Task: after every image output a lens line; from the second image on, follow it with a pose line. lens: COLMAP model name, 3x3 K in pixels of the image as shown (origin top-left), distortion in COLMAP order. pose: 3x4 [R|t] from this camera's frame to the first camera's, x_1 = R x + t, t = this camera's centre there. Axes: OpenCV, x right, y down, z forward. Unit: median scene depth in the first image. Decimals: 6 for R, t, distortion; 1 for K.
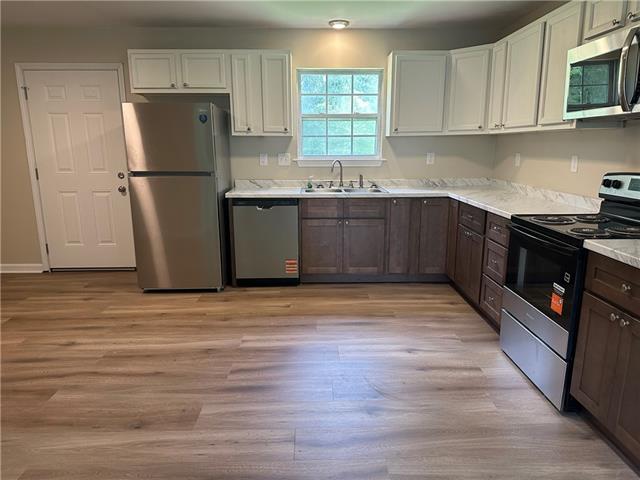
lens RADIAL K [[448.6, 0, 320.9], [0, 448.6, 247.4], [0, 0, 1]] dist [0.118196, -0.183429]
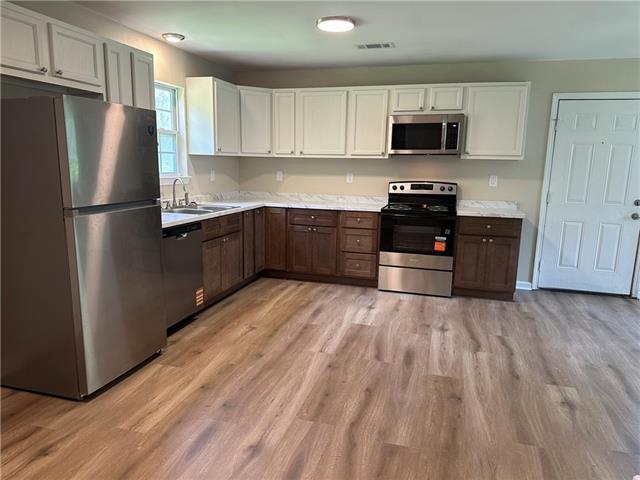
lens RADIAL K [[448.6, 0, 320.9], [0, 448.6, 247.4], [0, 0, 1]] dist [0.118196, -0.183429]
pose [[0.292104, -0.169845, 0.941184, -0.857774], [0.192340, 0.974430, 0.116150, -0.116189], [-0.936846, 0.147100, 0.317303, 0.484286]]
